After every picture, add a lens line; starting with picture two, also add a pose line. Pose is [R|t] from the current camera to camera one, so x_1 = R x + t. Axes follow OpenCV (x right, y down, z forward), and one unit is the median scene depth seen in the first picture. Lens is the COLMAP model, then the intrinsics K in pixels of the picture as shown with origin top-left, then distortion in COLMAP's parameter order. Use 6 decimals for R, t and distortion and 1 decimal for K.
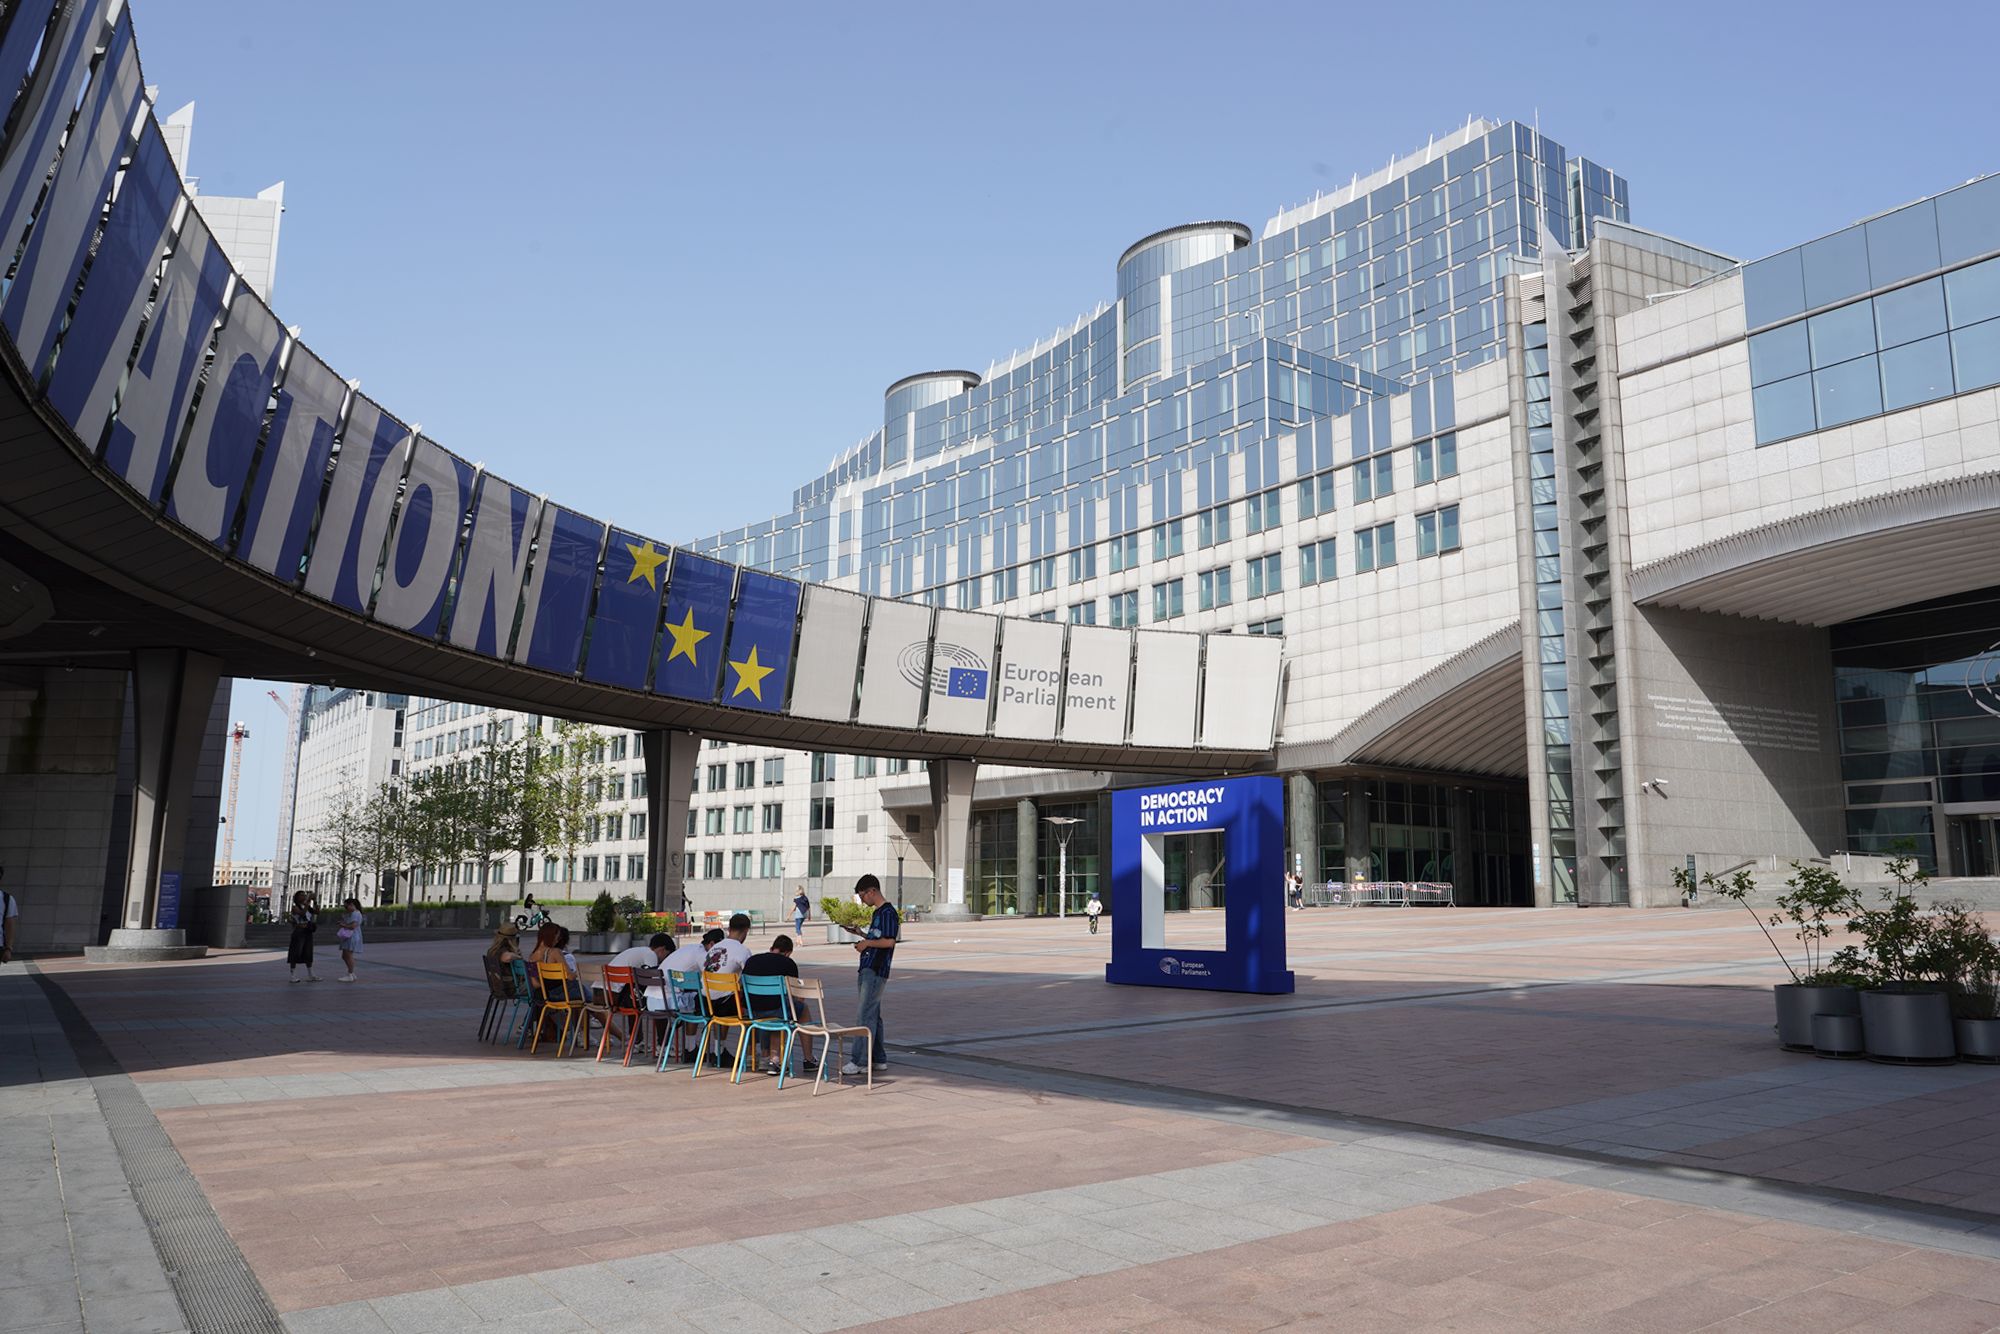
lens RADIAL K [[1426.1, 0, 983.8], [0, 1426.1, 665.5], [0, 0, 1]] dist [-0.007516, 0.006832]
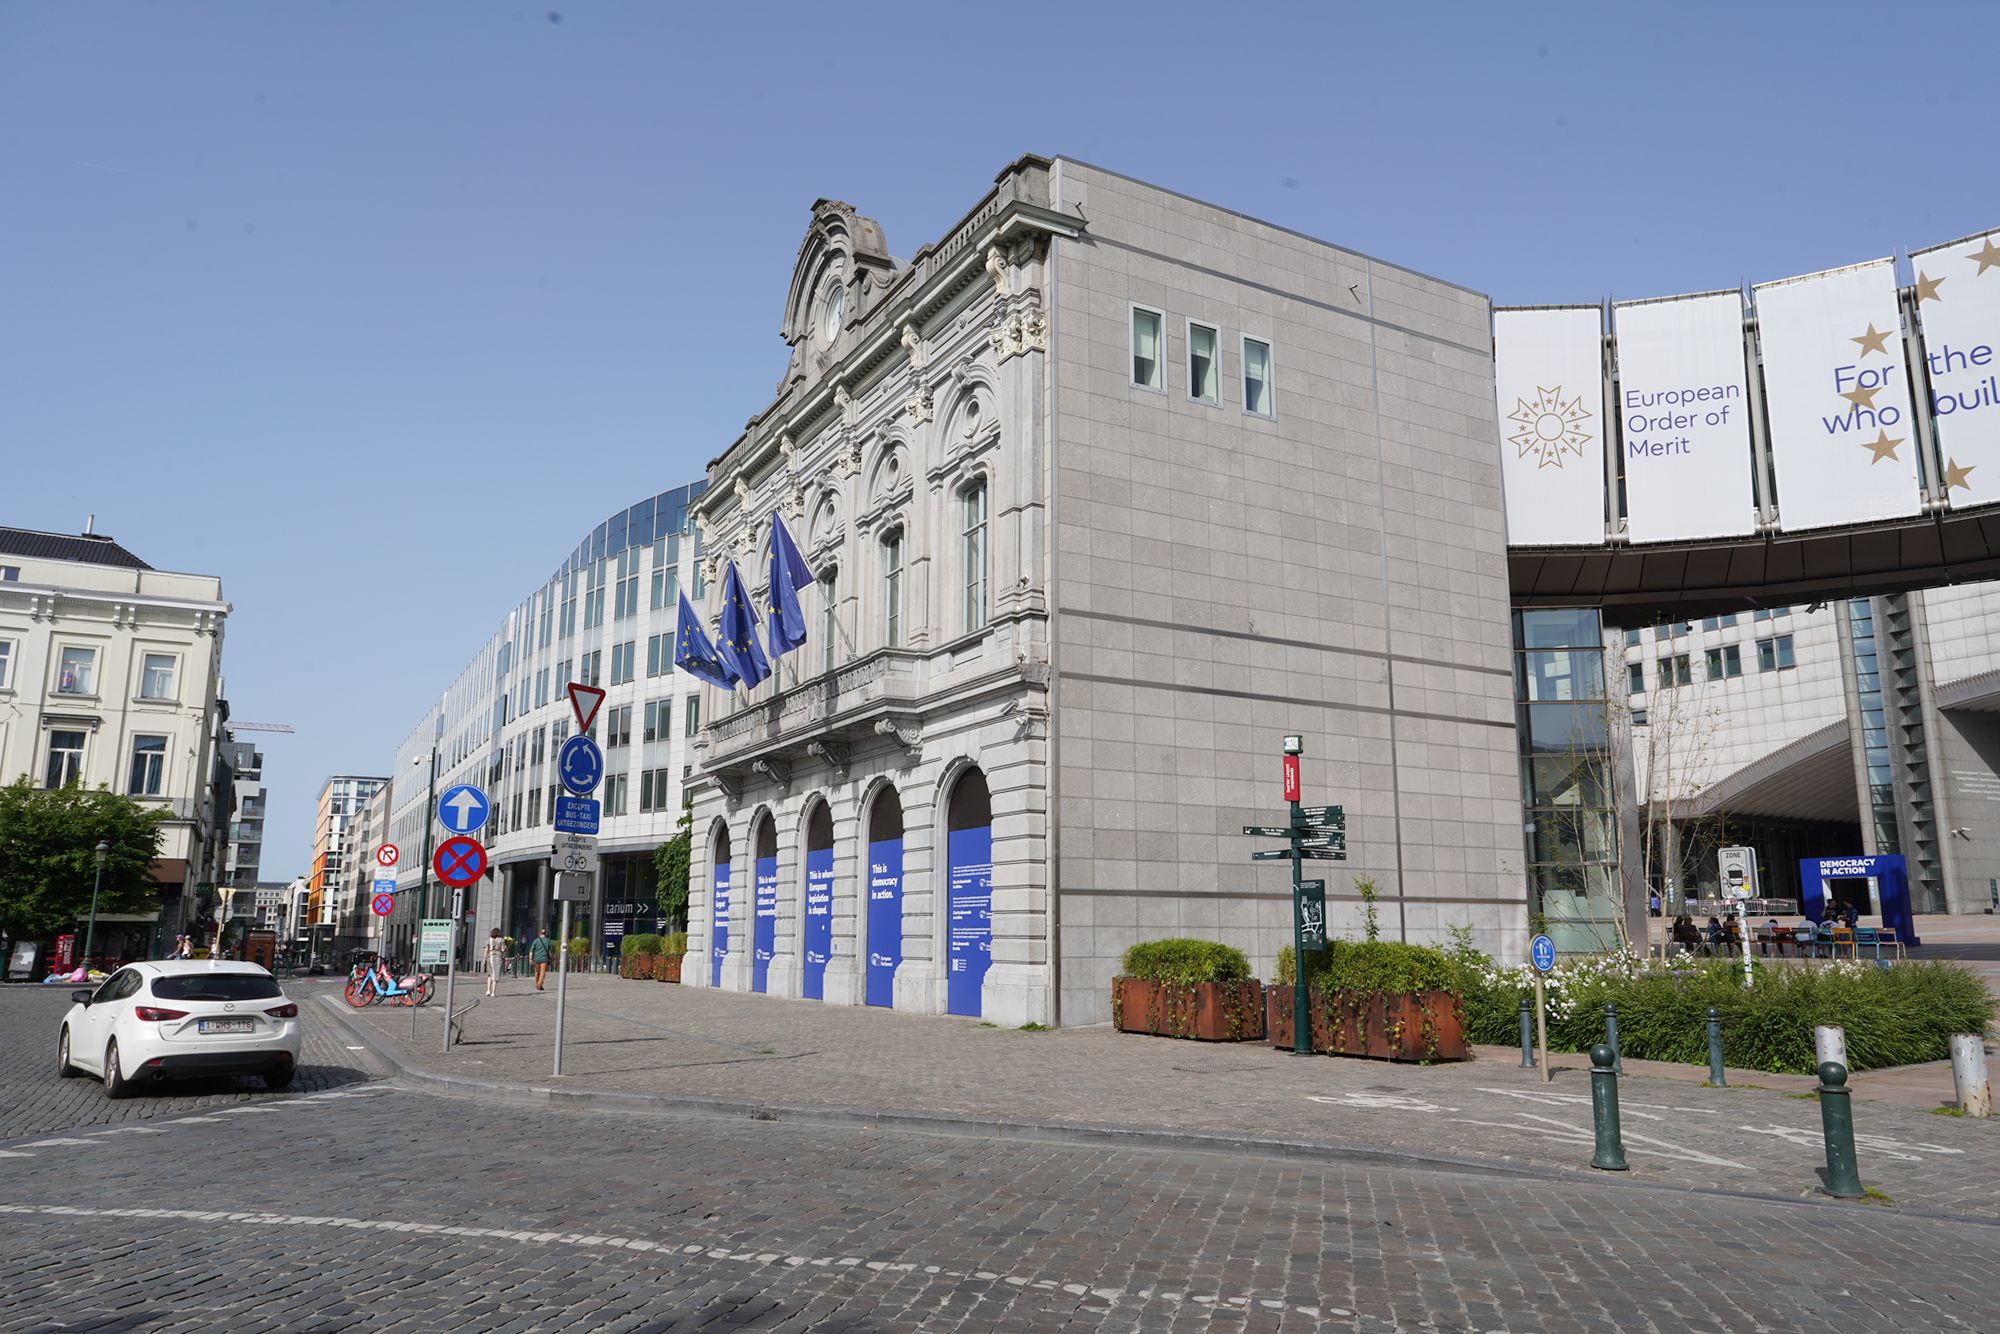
lens RADIAL K [[1337.9, 0, 994.0], [0, 1337.9, 667.8], [0, 0, 1]] dist [-0.027370, 0.024798]
pose [[0.994355, -0.025583, -0.102979, -0.320395], [0.023148, 0.999425, -0.024771, -0.063393], [0.103553, 0.022248, 0.994375, -0.404998]]
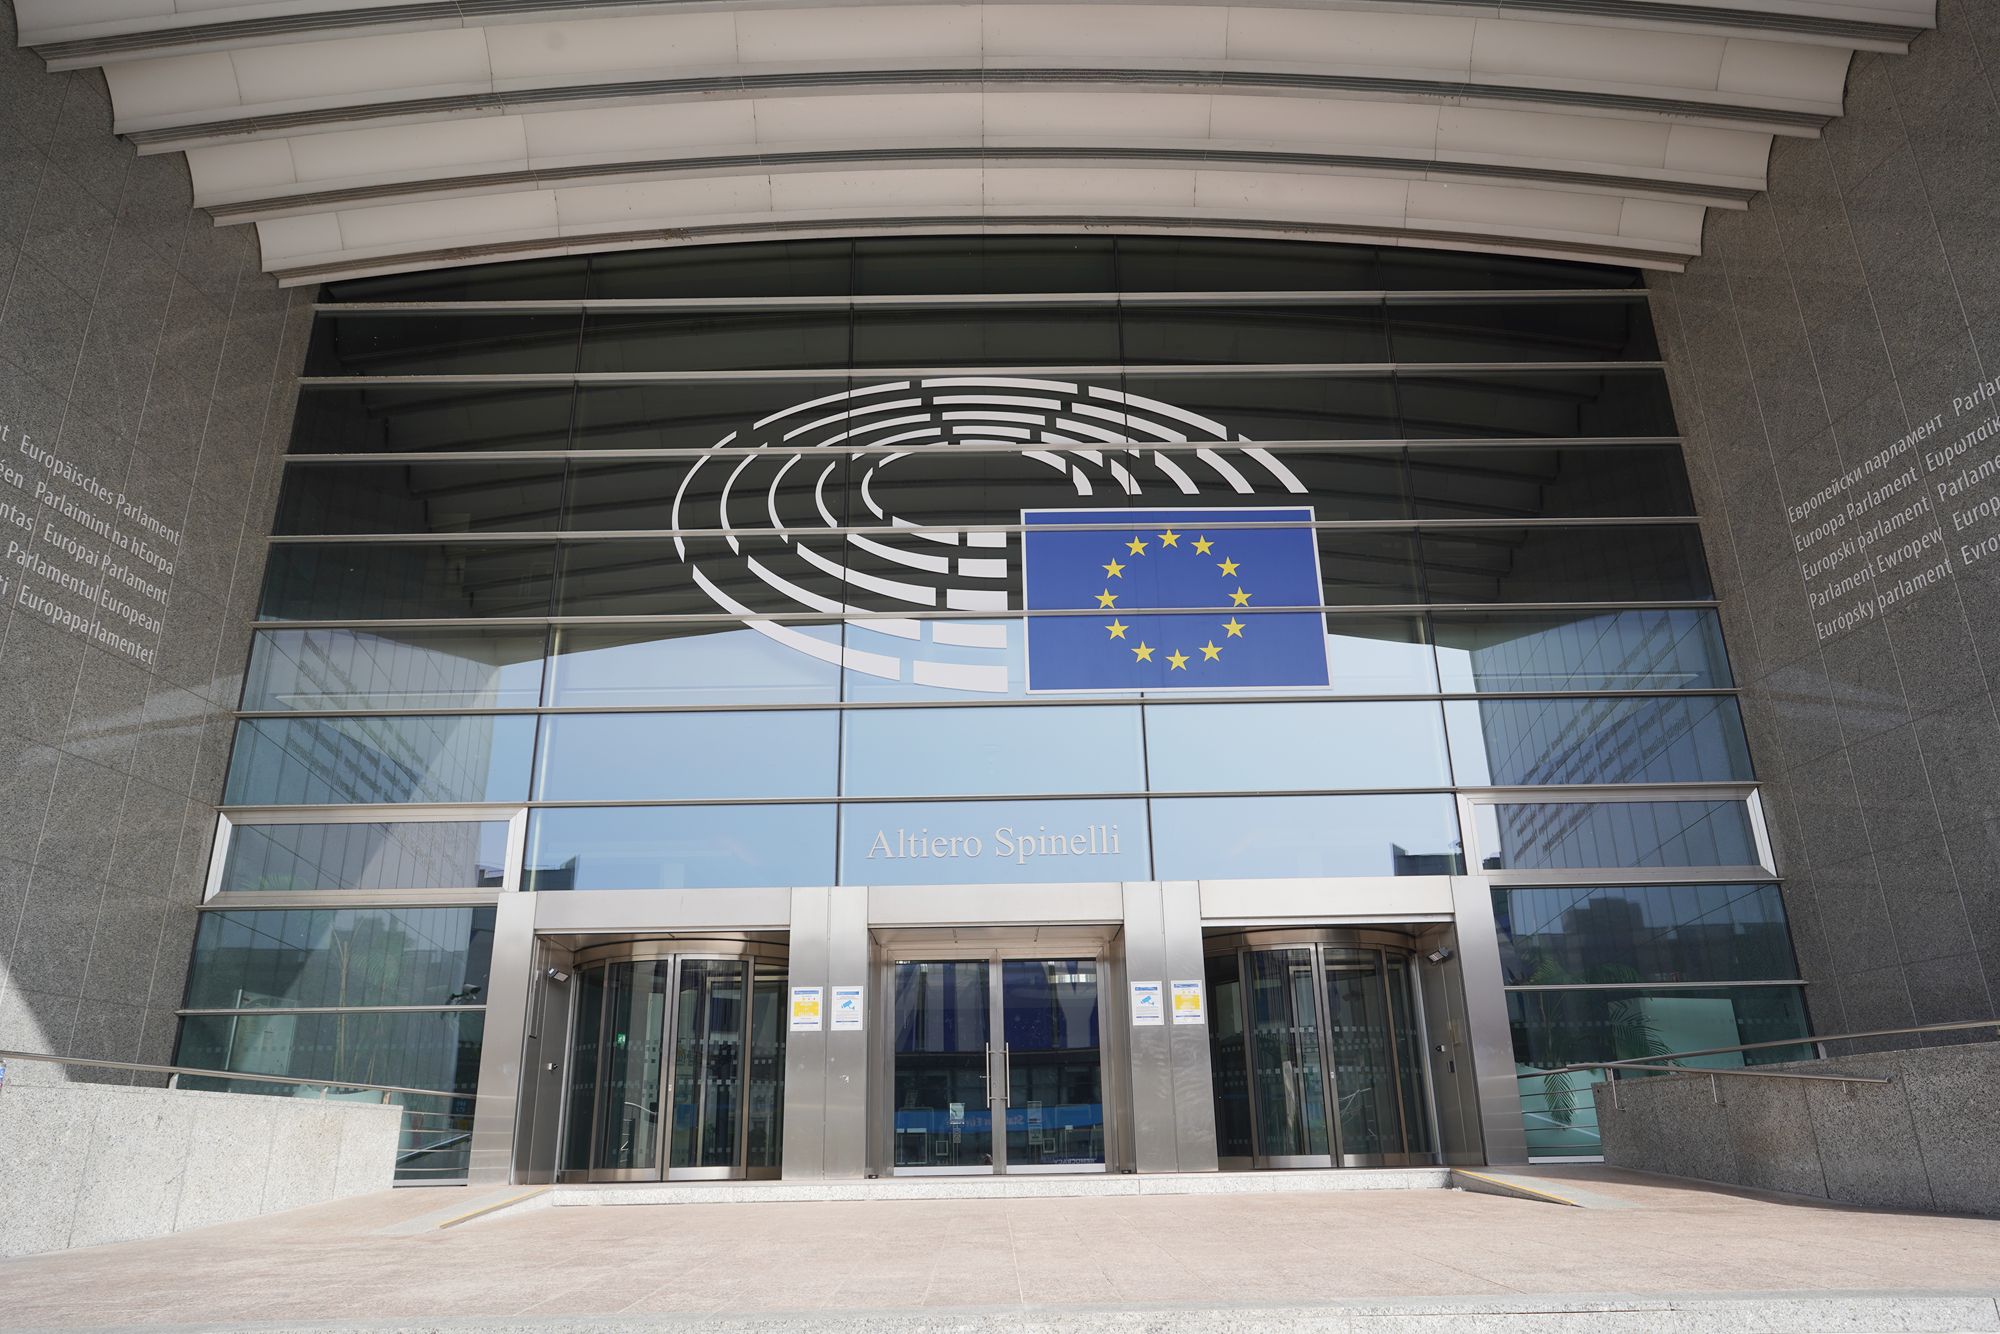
lens RADIAL K [[1326.4, 0, 1000.0], [0, 1326.4, 667.0], [0, 0, 1]] dist [-0.028611, 0.027093]
pose [[0.567349, 0.269420, 0.778157, 0.439141], [-0.113542, 0.961533, -0.250127, 0.092688], [-0.815612, 0.053556, 0.576115, 0.663478]]
